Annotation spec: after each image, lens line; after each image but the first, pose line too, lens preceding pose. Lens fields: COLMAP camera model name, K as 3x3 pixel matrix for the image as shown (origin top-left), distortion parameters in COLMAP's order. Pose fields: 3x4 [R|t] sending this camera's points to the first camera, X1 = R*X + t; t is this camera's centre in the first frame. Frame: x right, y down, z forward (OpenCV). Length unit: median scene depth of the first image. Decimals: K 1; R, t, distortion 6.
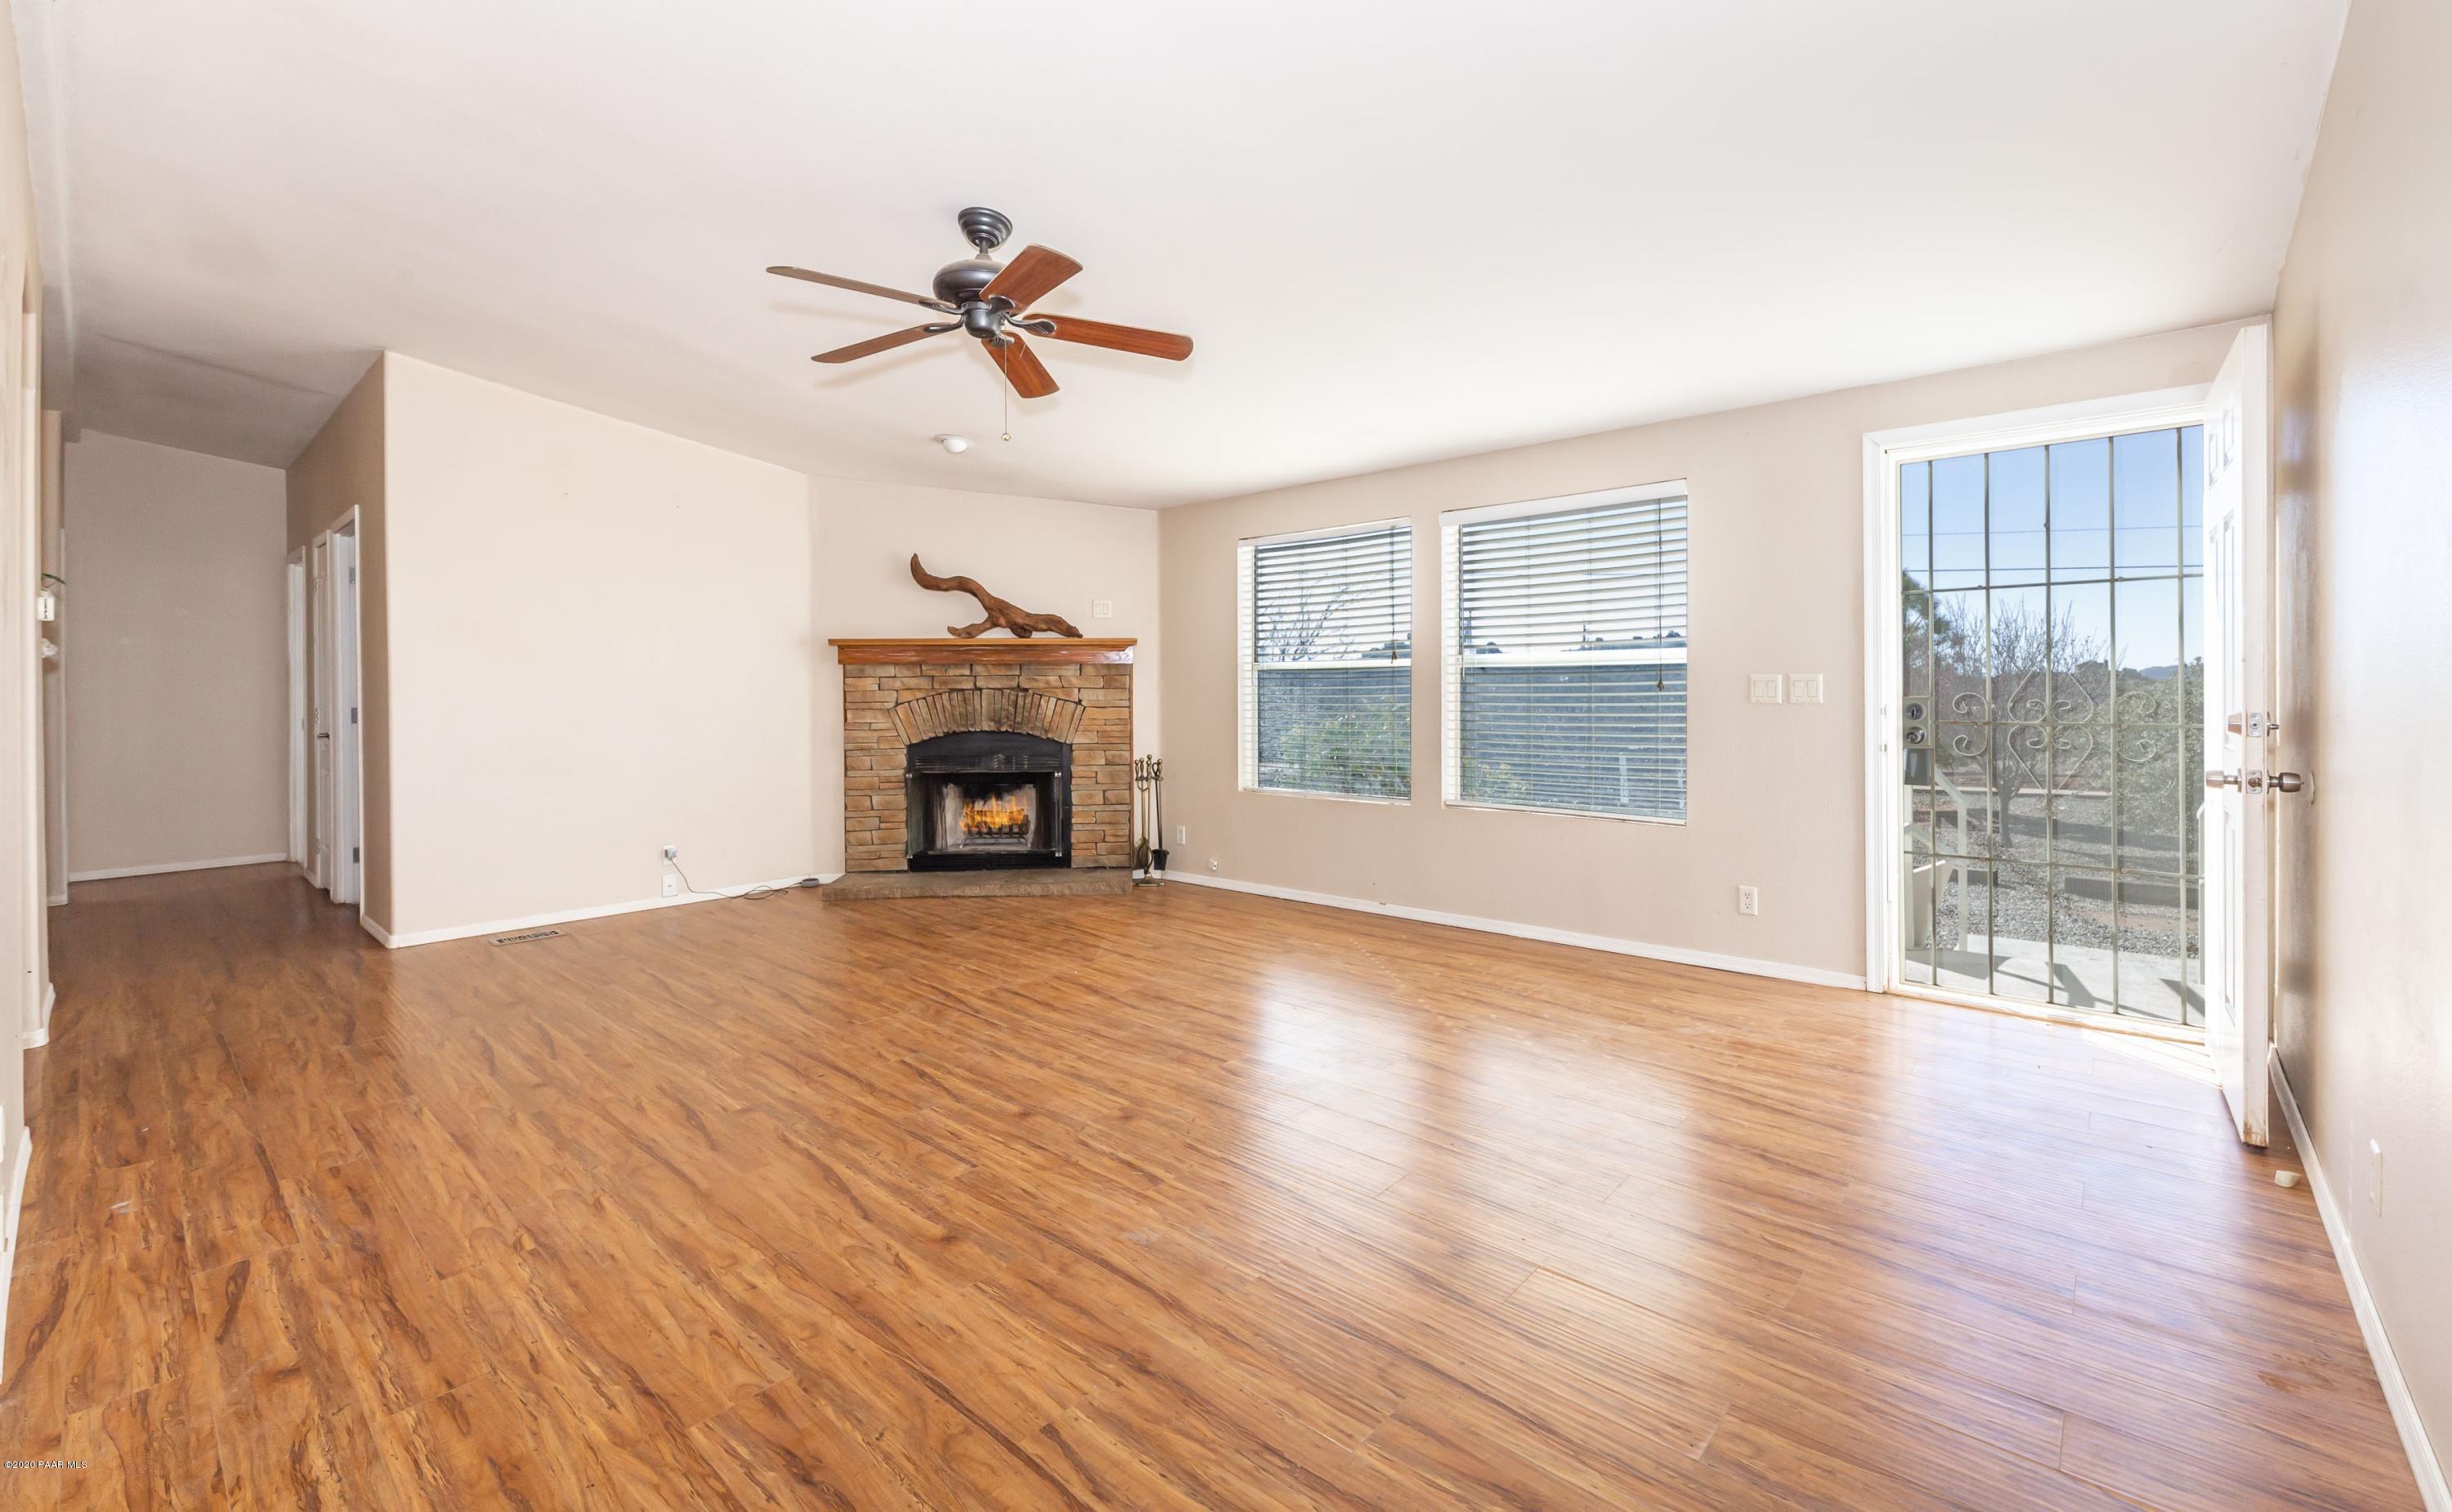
lens RADIAL K [[996.9, 0, 1225.2], [0, 996.9, 695.8], [0, 0, 1]] dist [-0.002611, -0.000228]
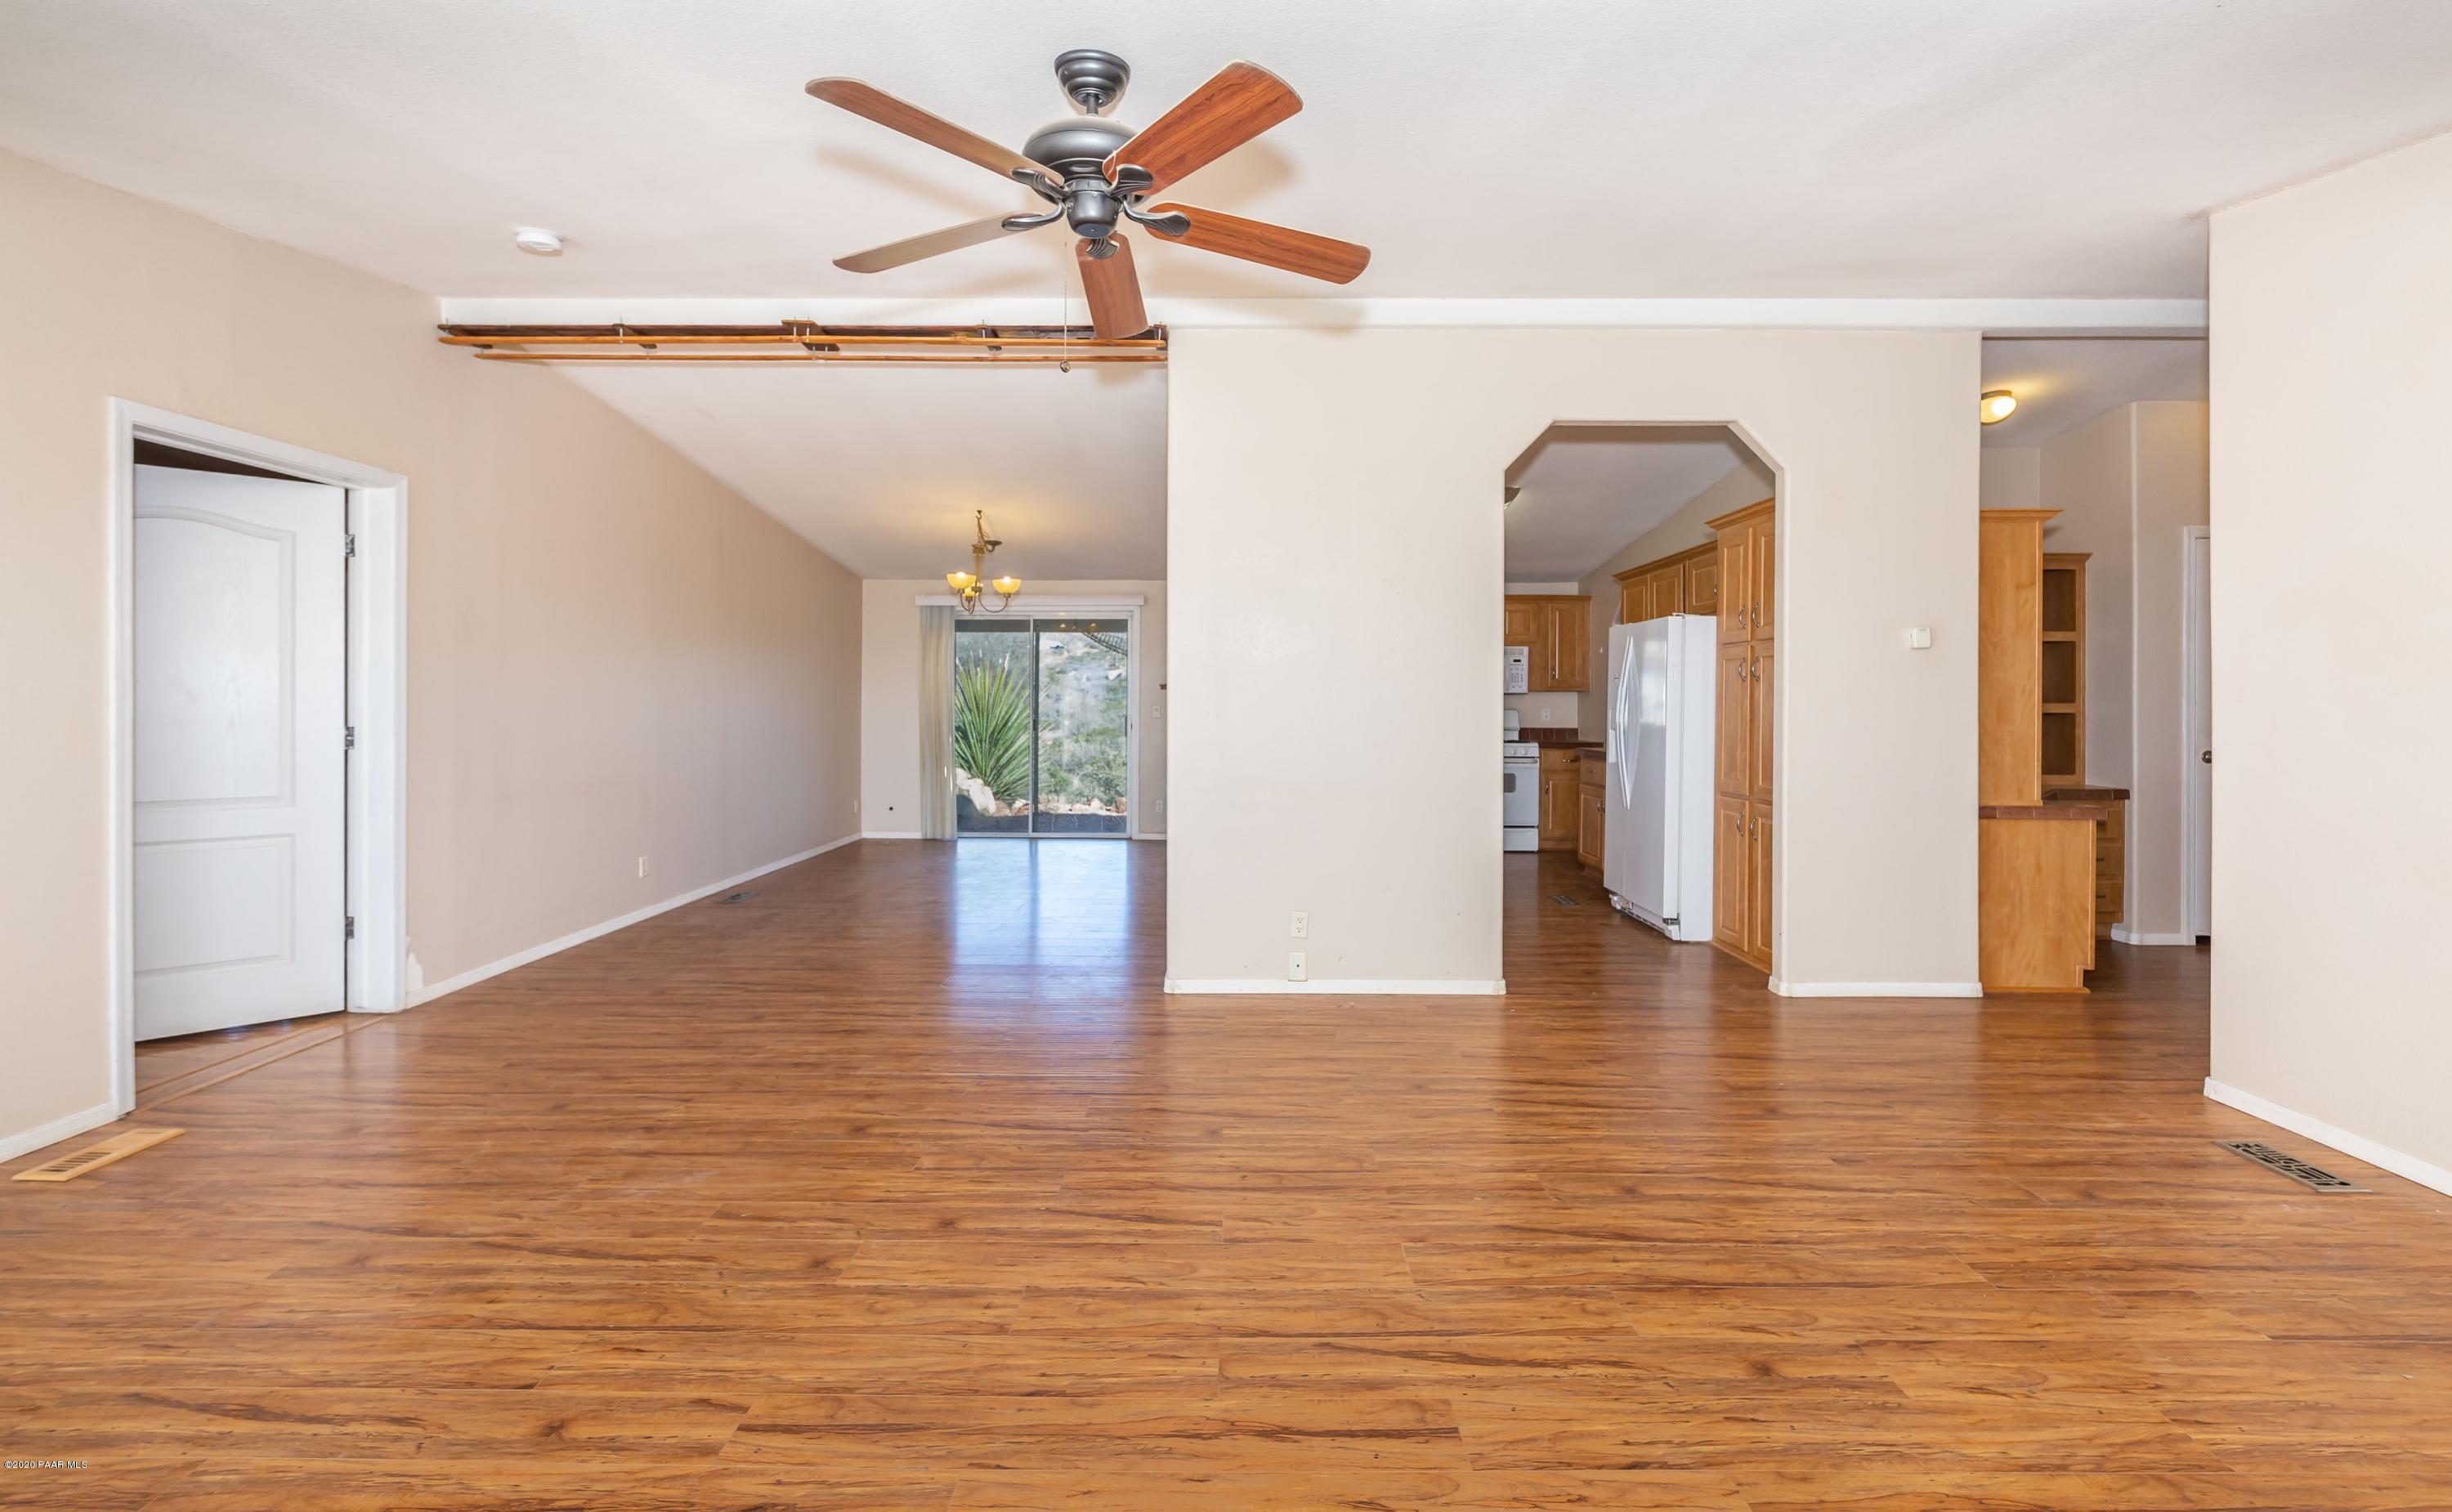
lens RADIAL K [[996.9, 0, 1225.2], [0, 996.9, 695.8], [0, 0, 1]] dist [-0.002611, -0.000228]
pose [[-0.750542, 0.001242, -0.660822, 0.183561], [-0.005494, 0.999952, 0.008119, -0.036305], [0.660800, 0.009724, -0.750499, 1.828294]]
